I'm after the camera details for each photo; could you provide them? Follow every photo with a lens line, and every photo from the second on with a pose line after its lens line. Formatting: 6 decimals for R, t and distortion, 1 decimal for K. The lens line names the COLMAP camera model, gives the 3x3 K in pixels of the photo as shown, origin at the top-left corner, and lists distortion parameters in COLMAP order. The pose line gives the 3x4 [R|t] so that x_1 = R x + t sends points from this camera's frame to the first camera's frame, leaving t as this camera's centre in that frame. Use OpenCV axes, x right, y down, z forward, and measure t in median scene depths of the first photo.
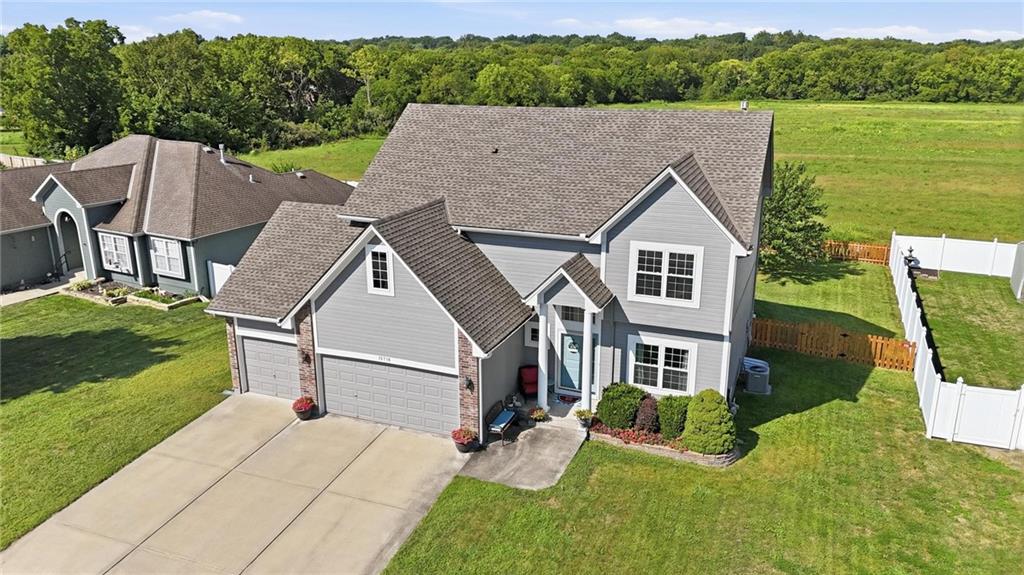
lens RADIAL K [[754.3, 0, 515.1], [0, 754.3, 290.6], [0, 0, 1]] dist [0.059507, -0.043858]
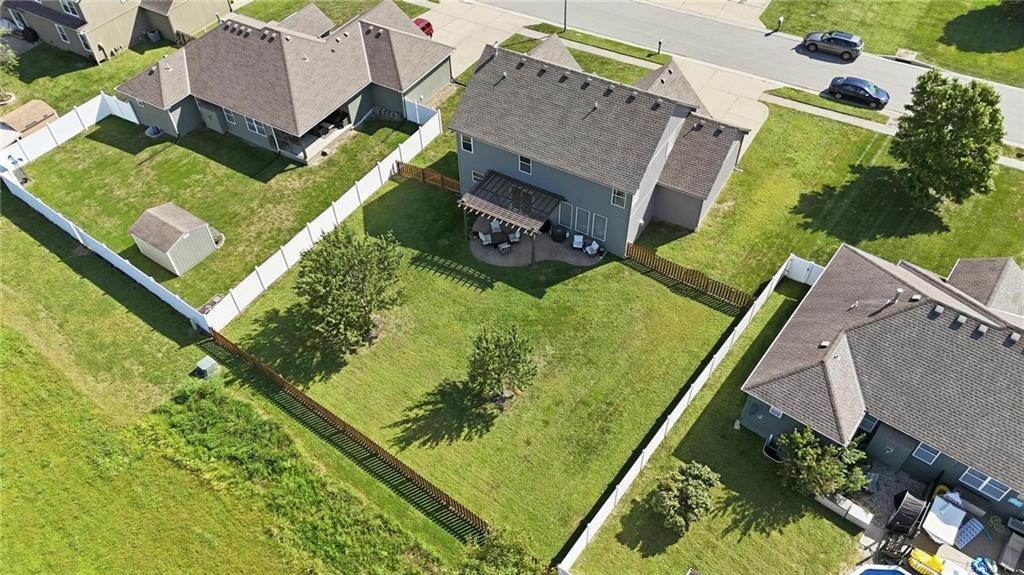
lens RADIAL K [[756.2, 0, 512.0], [0, 756.2, 287.5], [0, 0, 1]] dist [0.039565, -0.001083]
pose [[-0.987460, -0.109250, 0.113962, -0.029577], [0.055603, 0.434941, 0.898741, -1.860498], [-0.147754, 0.893807, -0.423412, 2.549715]]
